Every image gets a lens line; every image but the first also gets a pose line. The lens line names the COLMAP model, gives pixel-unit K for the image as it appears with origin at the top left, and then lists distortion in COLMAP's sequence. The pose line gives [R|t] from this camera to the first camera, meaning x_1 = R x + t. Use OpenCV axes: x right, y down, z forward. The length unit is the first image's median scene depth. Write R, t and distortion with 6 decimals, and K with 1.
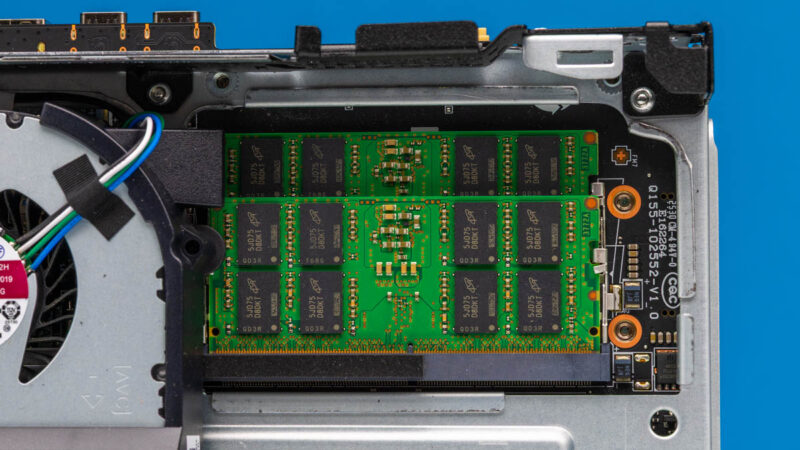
lens RADIAL K [[2468.3, 0, 400.0], [0, 2468.3, 225.0], [0, 0, 1]] dist [-0.032305, -0.516867]
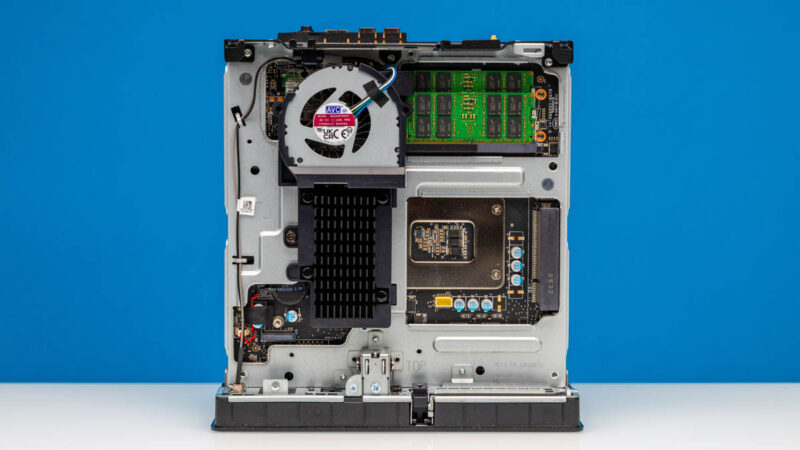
lens RADIAL K [[1712.0, 0, 400.0], [0, 1712.0, 225.0], [0, 0, 1]] dist [-0.018905, -0.837221]
pose [[0.996142, -0.000038, 0.087755, -0.273758], [-0.010327, 0.993002, 0.117646, -0.097812], [-0.087145, -0.118098, 0.989171, -1.123550]]
